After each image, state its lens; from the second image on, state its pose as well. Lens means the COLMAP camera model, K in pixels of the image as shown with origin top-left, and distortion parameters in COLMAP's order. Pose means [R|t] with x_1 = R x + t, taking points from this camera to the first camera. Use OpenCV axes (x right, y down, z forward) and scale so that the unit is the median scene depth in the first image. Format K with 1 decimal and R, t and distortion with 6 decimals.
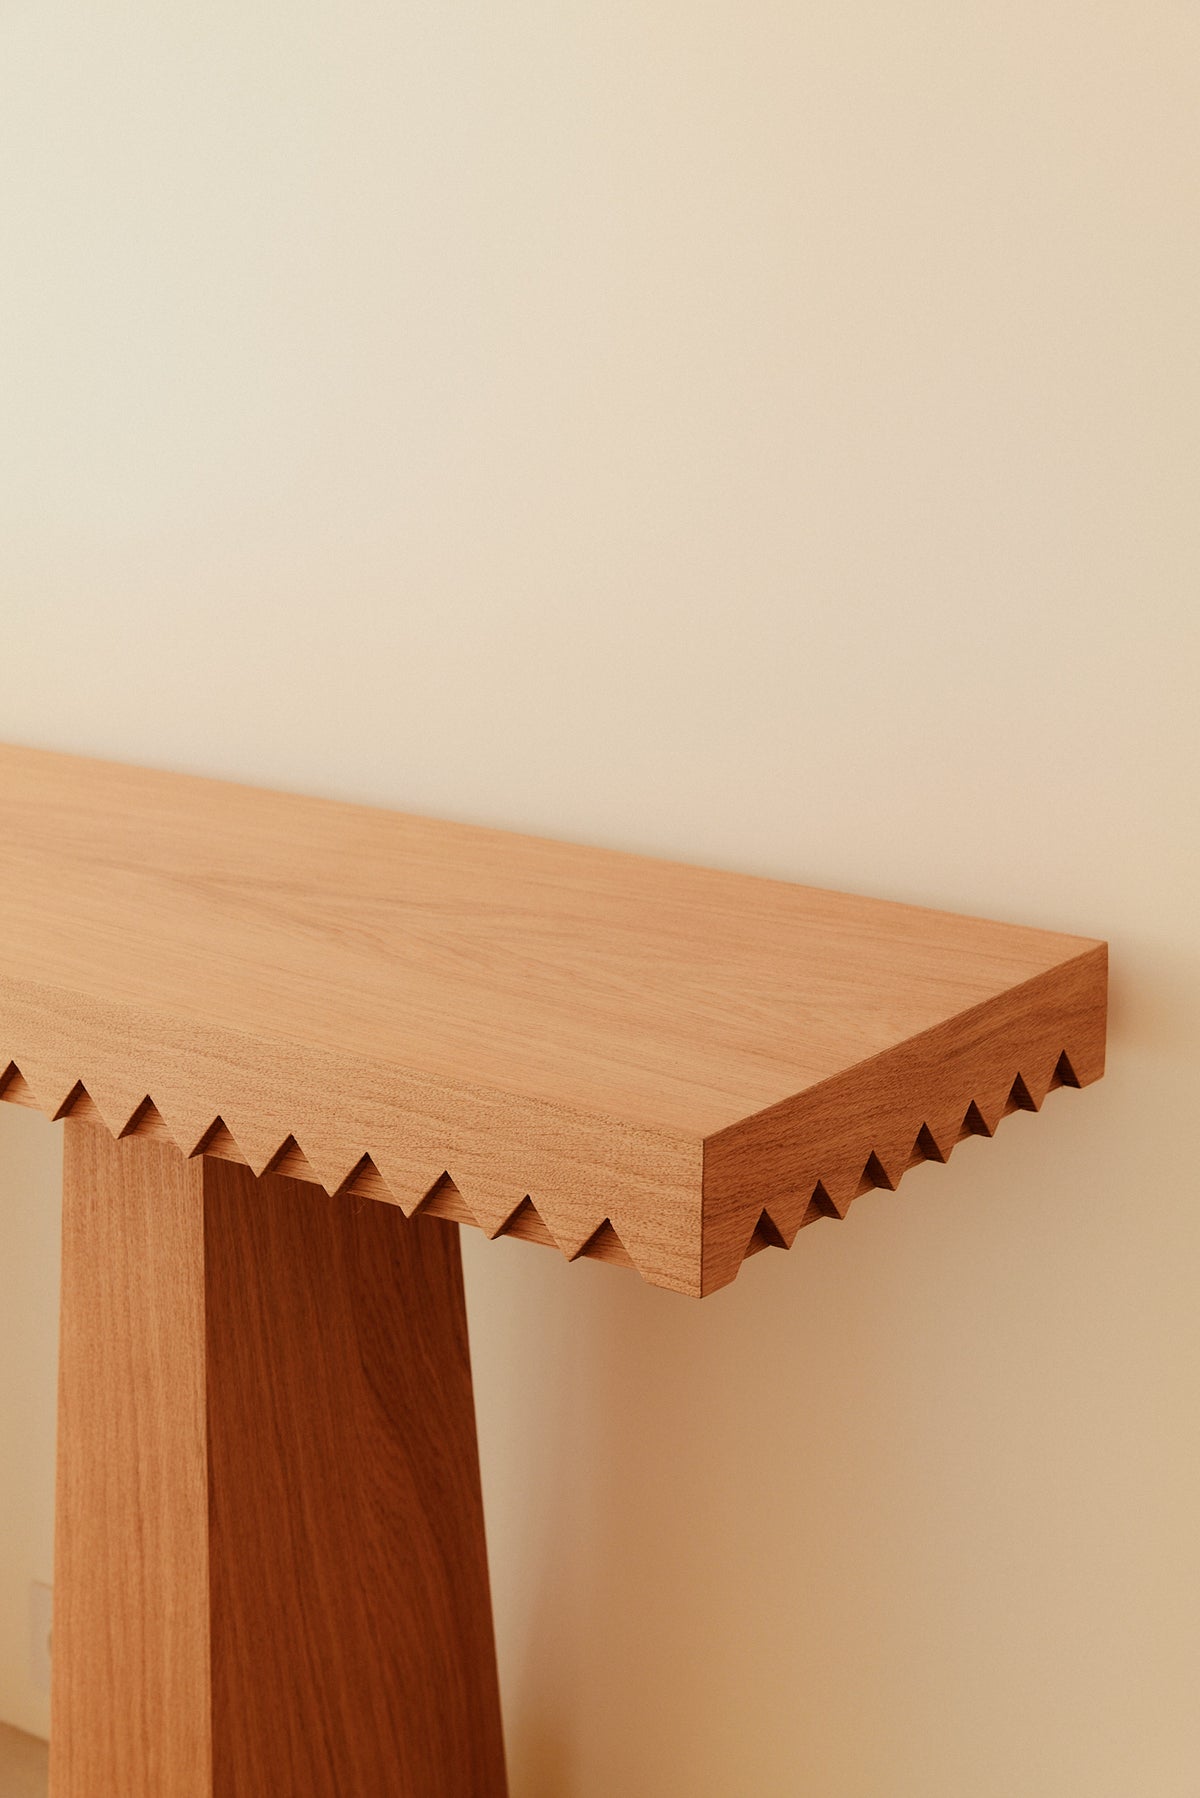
lens RADIAL K [[2866.7, 0, 595.9], [0, 2866.7, 989.1], [0, 0, 1]] dist [-0.034193, -0.085158]
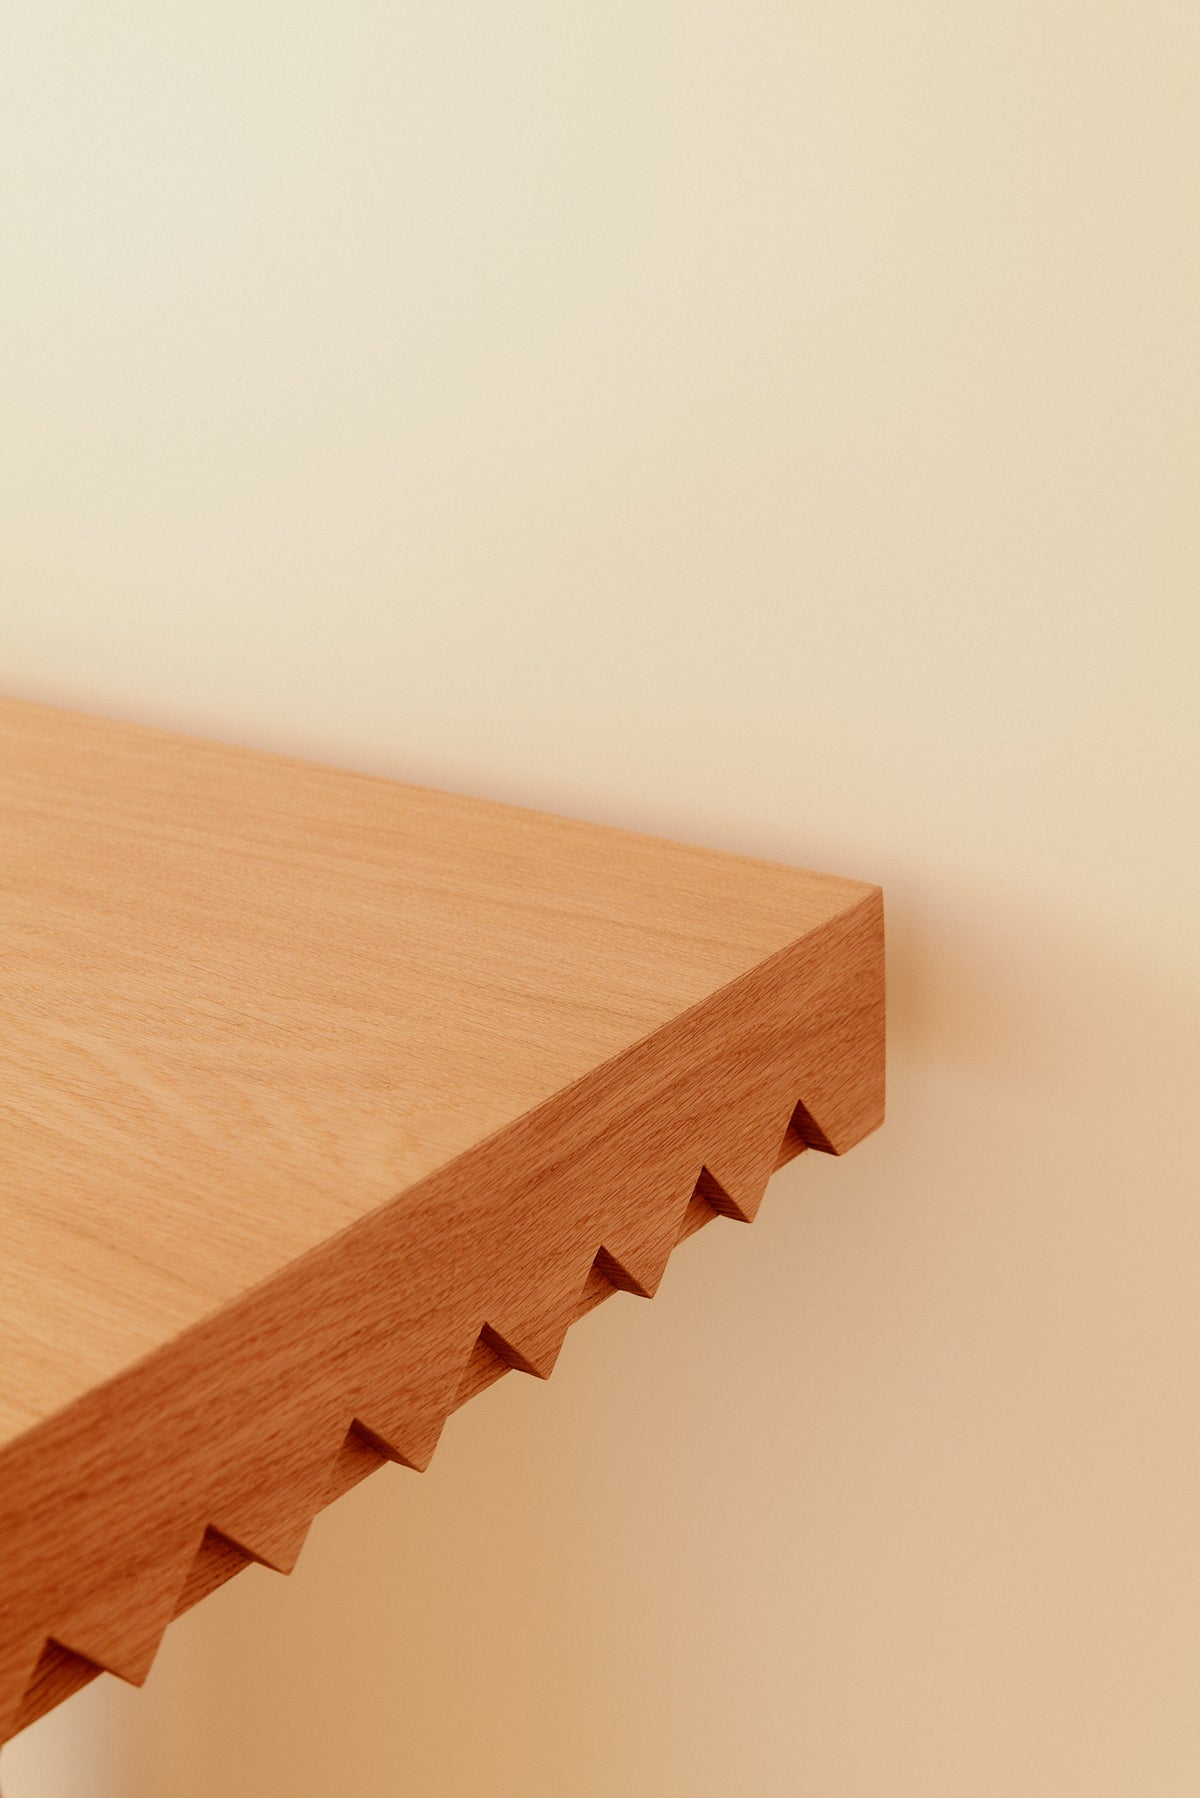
lens RADIAL K [[2866.7, 0, 595.9], [0, 2866.7, 989.1], [0, 0, 1]] dist [-0.034193, -0.085158]
pose [[0.998934, -0.034809, 0.030308, 0.104307], [0.031835, 0.995100, 0.093610, -0.047931], [-0.033418, -0.092545, 0.995148, 0.447668]]
